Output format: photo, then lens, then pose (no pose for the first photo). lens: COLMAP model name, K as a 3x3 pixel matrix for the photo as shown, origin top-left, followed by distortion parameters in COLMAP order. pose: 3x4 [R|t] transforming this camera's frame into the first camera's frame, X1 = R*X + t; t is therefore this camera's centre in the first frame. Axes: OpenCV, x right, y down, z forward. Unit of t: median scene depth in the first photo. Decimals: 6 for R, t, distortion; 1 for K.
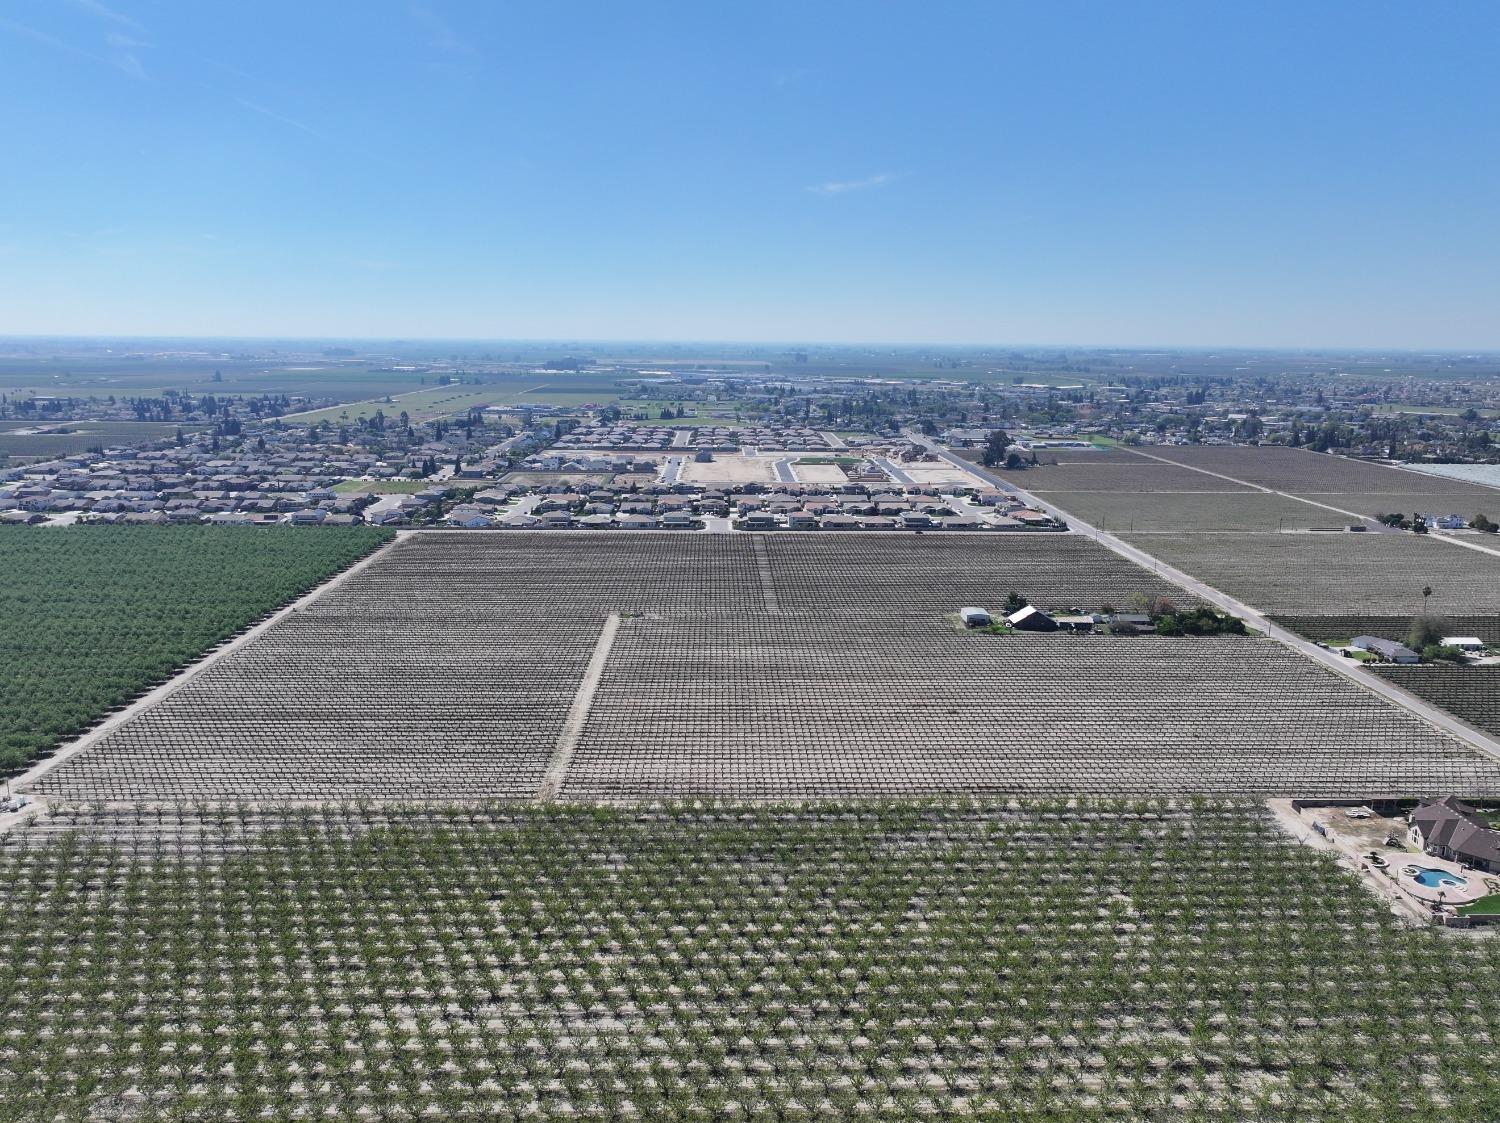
lens RADIAL K [[1210.4, 0, 757.3], [0, 1210.4, 564.9], [0, 0, 1]] dist [0.000292, 0.008888]
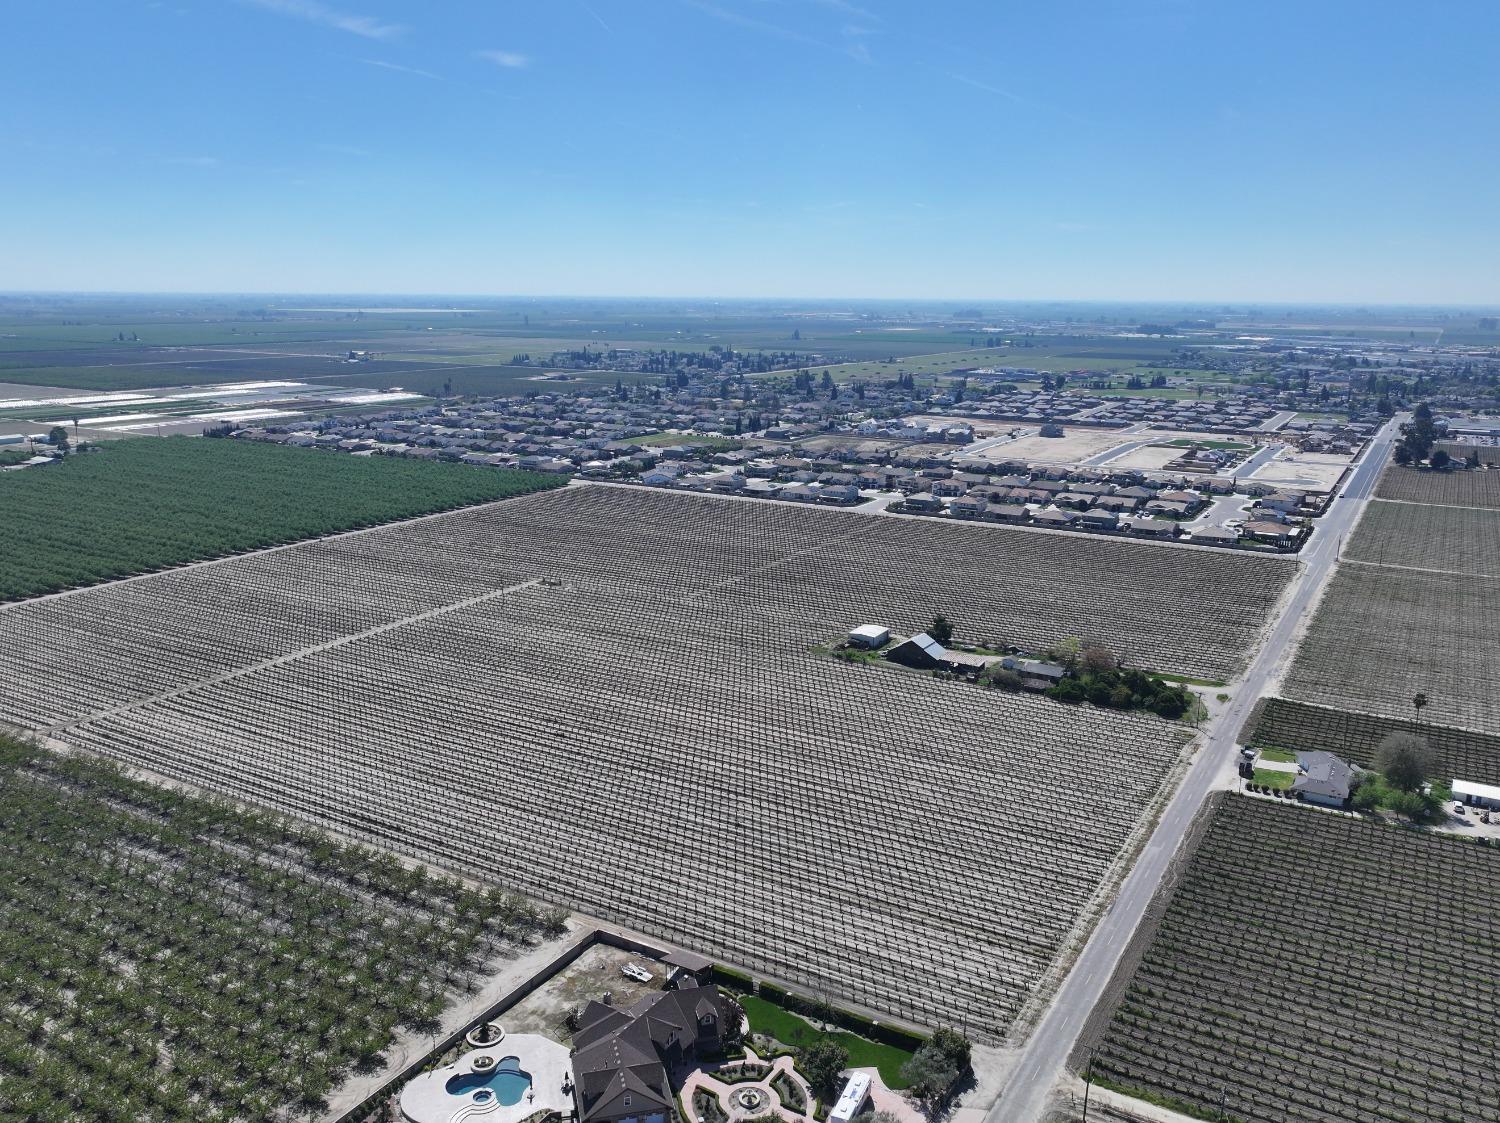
lens RADIAL K [[1210.4, 0, 748.4], [0, 1210.4, 555.7], [0, 0, 1]] dist [0.000292, 0.008888]
pose [[0.840490, 0.111972, -0.530131, 0.577867], [-0.100256, 0.993657, 0.050927, -0.047861], [0.532471, 0.010345, 0.846385, 0.289165]]
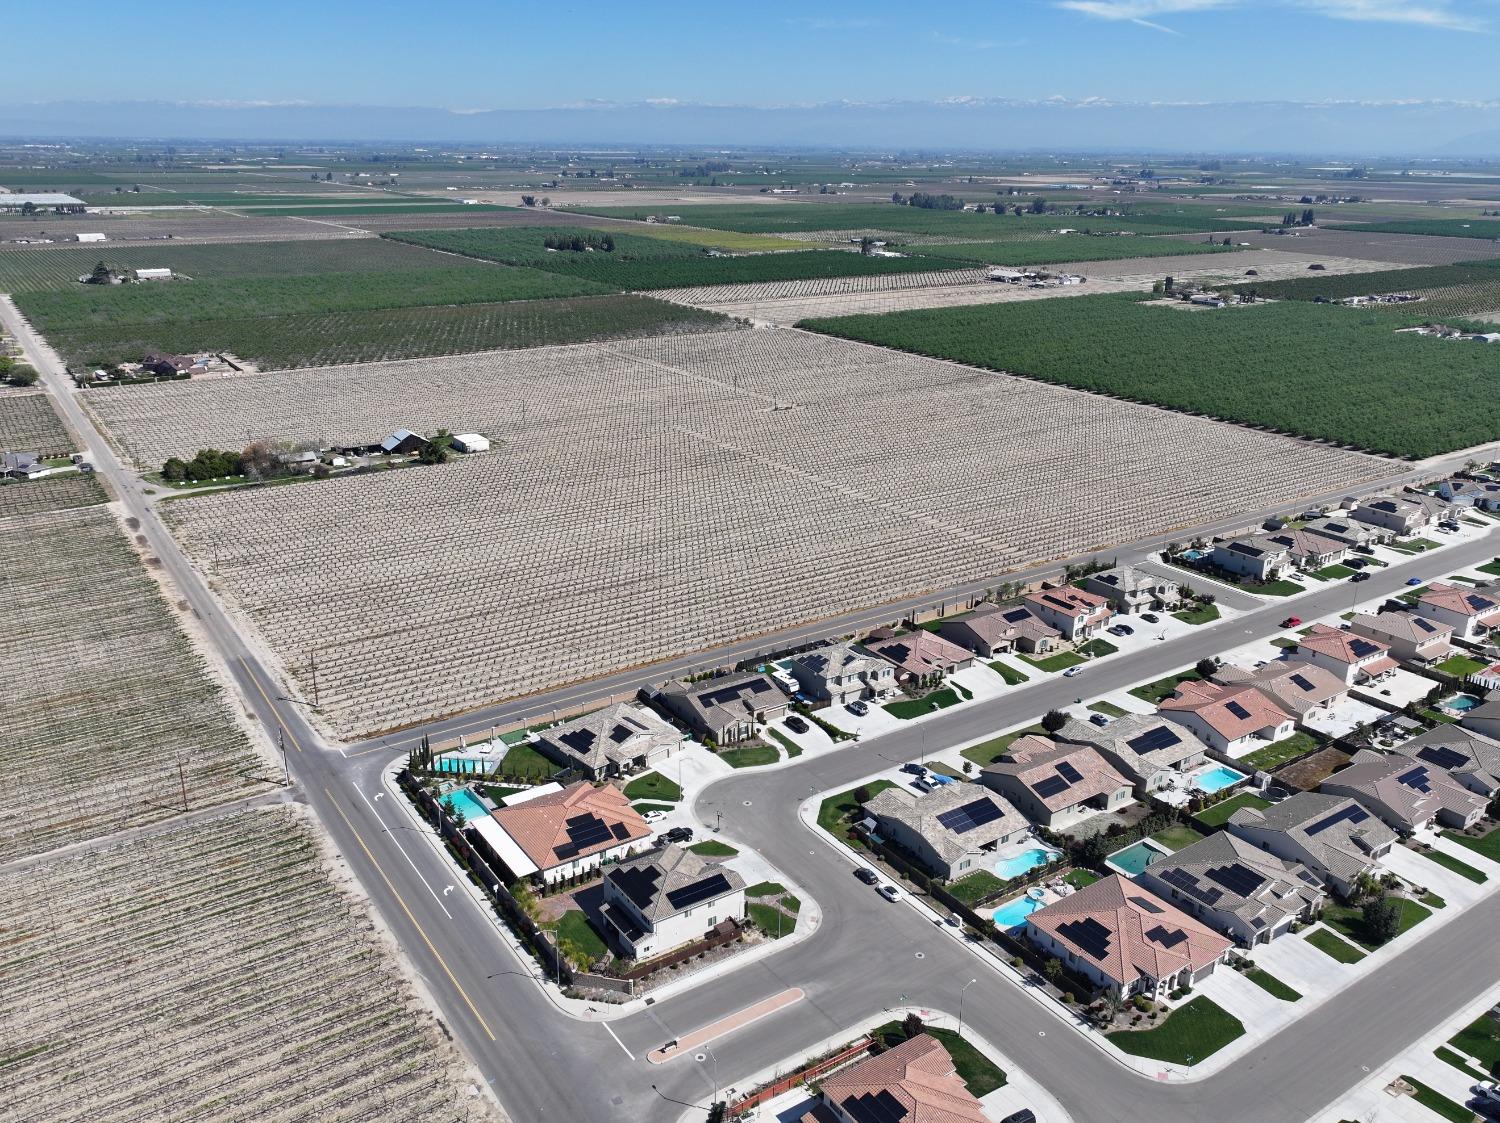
lens RADIAL K [[1210.4, 0, 749.6], [0, 1210.4, 560.7], [0, 0, 1]] dist [0.000292, 0.008888]
pose [[-0.847955, 0.160232, -0.505271, 0.515958], [-0.120061, 0.870386, 0.477507, -0.371568], [0.516293, 0.465568, -0.718810, 1.953406]]
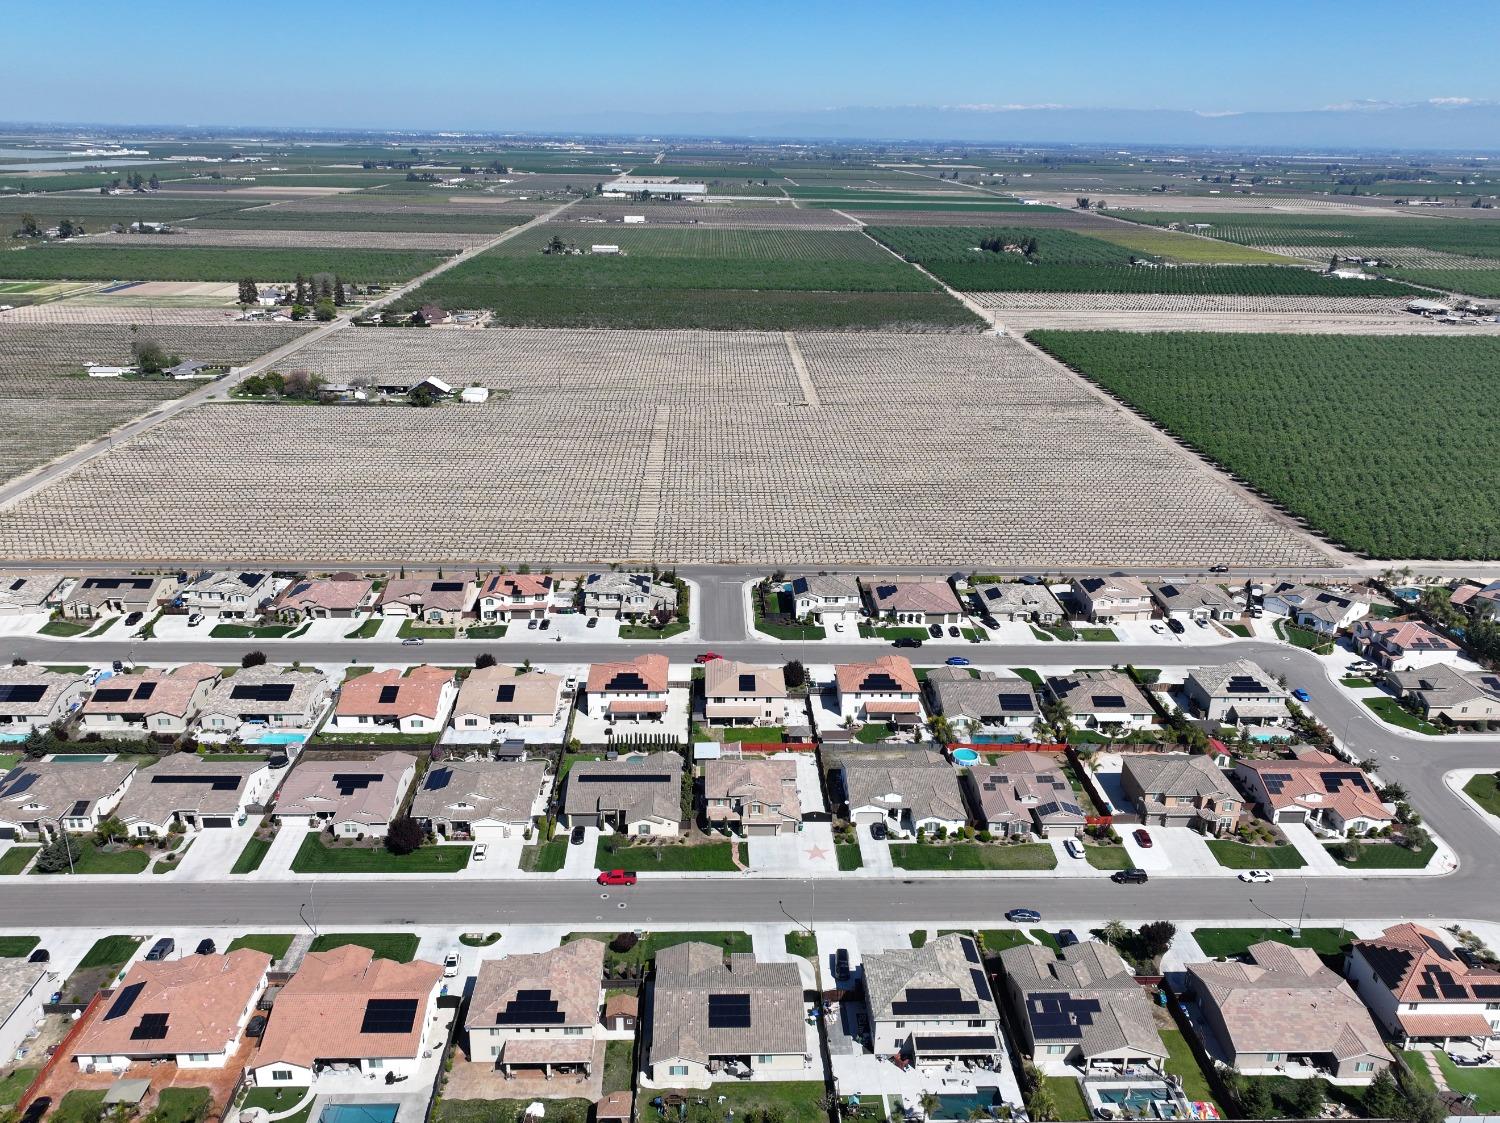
lens RADIAL K [[1210.4, 0, 753.7], [0, 1210.4, 563.5], [0, 0, 1]] dist [0.000292, 0.008888]
pose [[-0.999710, -0.024000, -0.001993, -0.074364], [-0.021586, 0.856295, 0.516036, -0.413586], [-0.010679, 0.515930, -0.856564, 2.135417]]
